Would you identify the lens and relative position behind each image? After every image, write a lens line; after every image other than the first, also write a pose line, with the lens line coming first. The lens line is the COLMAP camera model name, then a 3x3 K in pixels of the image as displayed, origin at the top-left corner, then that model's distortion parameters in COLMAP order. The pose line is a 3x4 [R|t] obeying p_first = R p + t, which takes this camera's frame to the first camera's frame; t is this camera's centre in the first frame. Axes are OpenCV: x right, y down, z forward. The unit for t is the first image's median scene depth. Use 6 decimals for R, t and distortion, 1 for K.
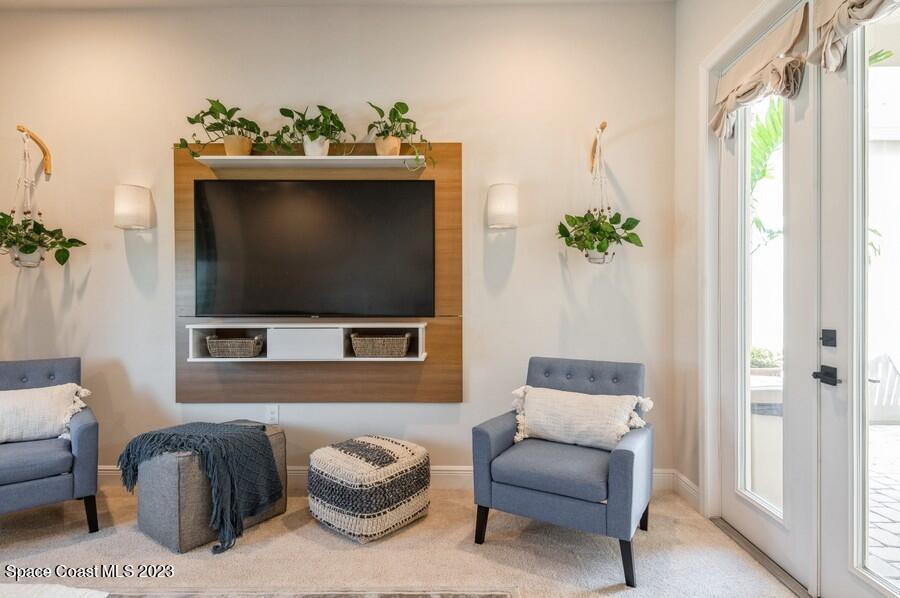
lens RADIAL K [[493.7, 0, 450.0], [0, 493.7, 299.0], [0, 0, 1]] dist [0.012663, -0.001854]
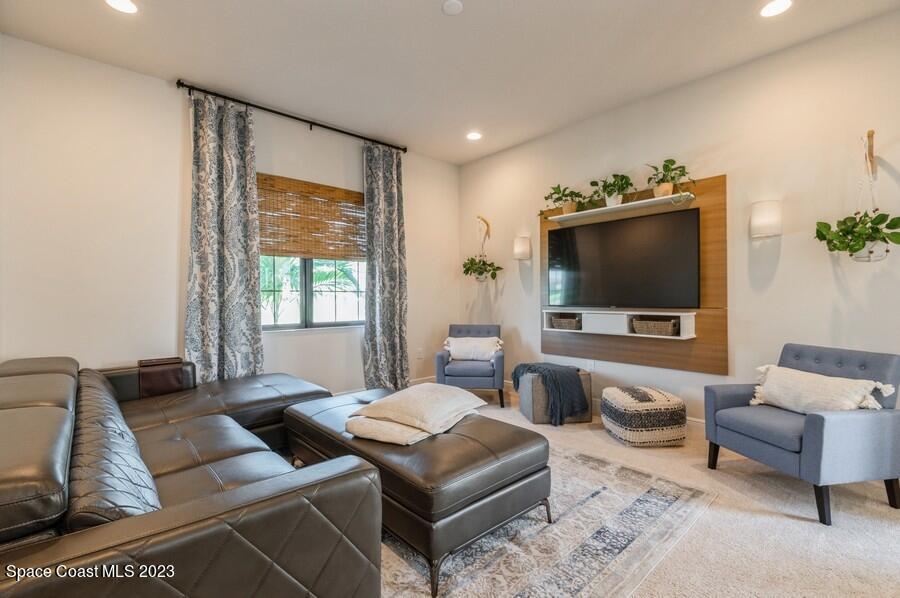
lens RADIAL K [[394.5, 0, 453.0], [0, 394.5, 299.3], [0, 0, 1]] dist [0.002164, 0.000059]
pose [[0.681462, 0.000832, -0.731853, 0.308477], [0.005321, 0.999967, 0.006091, 0.000560], [0.731834, -0.008045, 0.681435, -0.241990]]
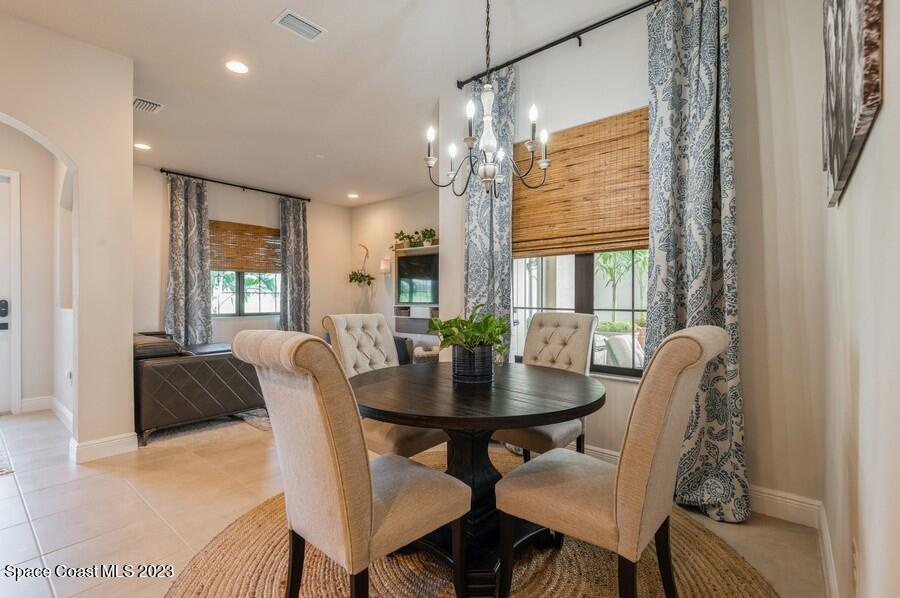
lens RADIAL K [[407.5, 0, 450.2], [0, 407.5, 298.0], [0, 0, 1]] dist [0.030981, -0.017692]
pose [[0.779021, 0.002259, -0.626994, 1.302387], [0.000099, 0.999993, 0.003726, -0.002293], [0.626998, -0.002965, 0.779015, -0.728660]]
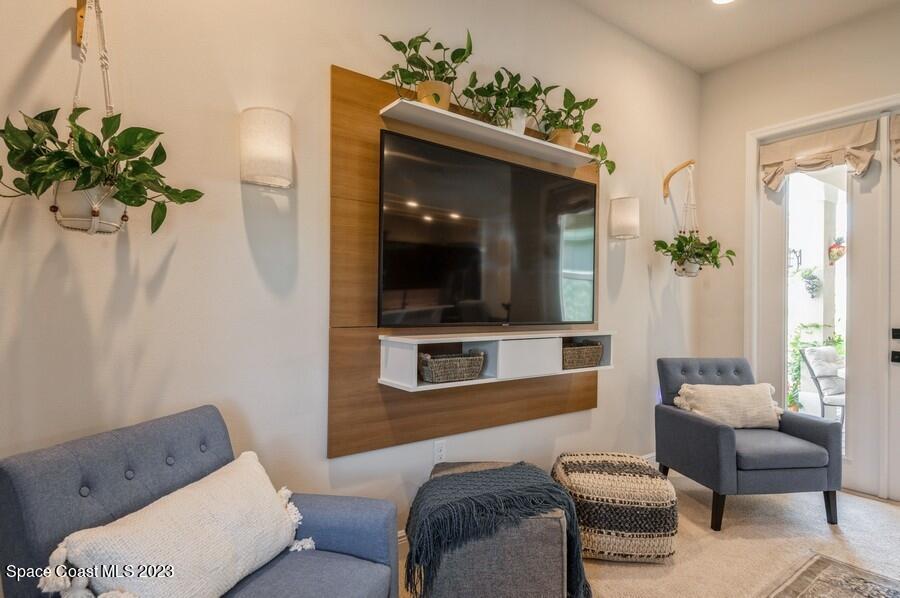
lens RADIAL K [[509.3, 0, 450.0], [0, 509.3, 299.0], [0, 0, 1]] dist [0.028517, -0.000162]
pose [[0.772755, 0.015210, 0.634522, -0.919539], [-0.016367, 0.999858, -0.004034, -0.003469], [-0.634493, -0.007268, 0.772894, 0.404158]]
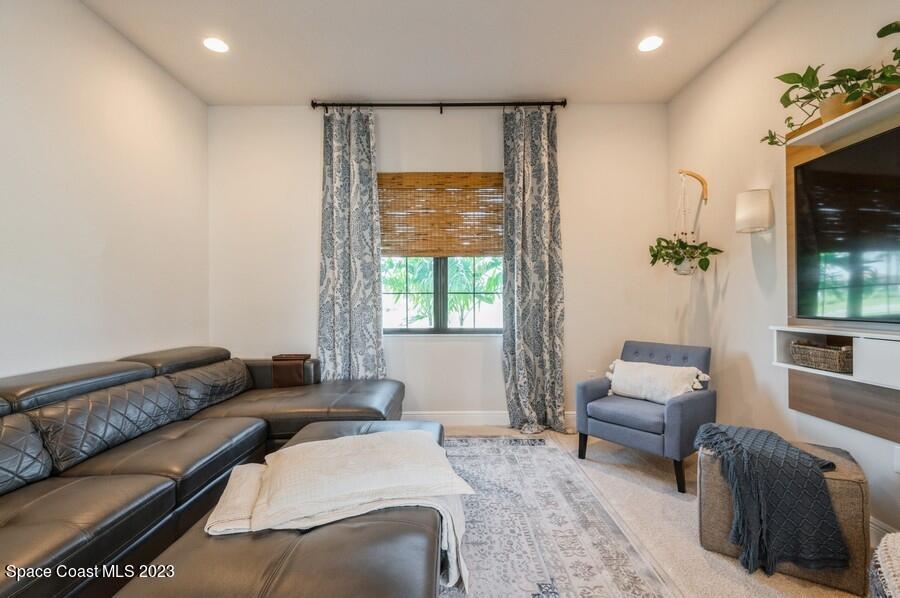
lens RADIAL K [[402.0, 0, 447.6], [0, 402.0, 301.6], [0, 0, 1]] dist [0.023300, -0.016901]
pose [[0.007627, 0.002178, -0.999969, 0.225074], [0.004999, 0.999985, 0.002216, 0.001425], [0.999958, -0.005016, 0.007616, 0.371047]]
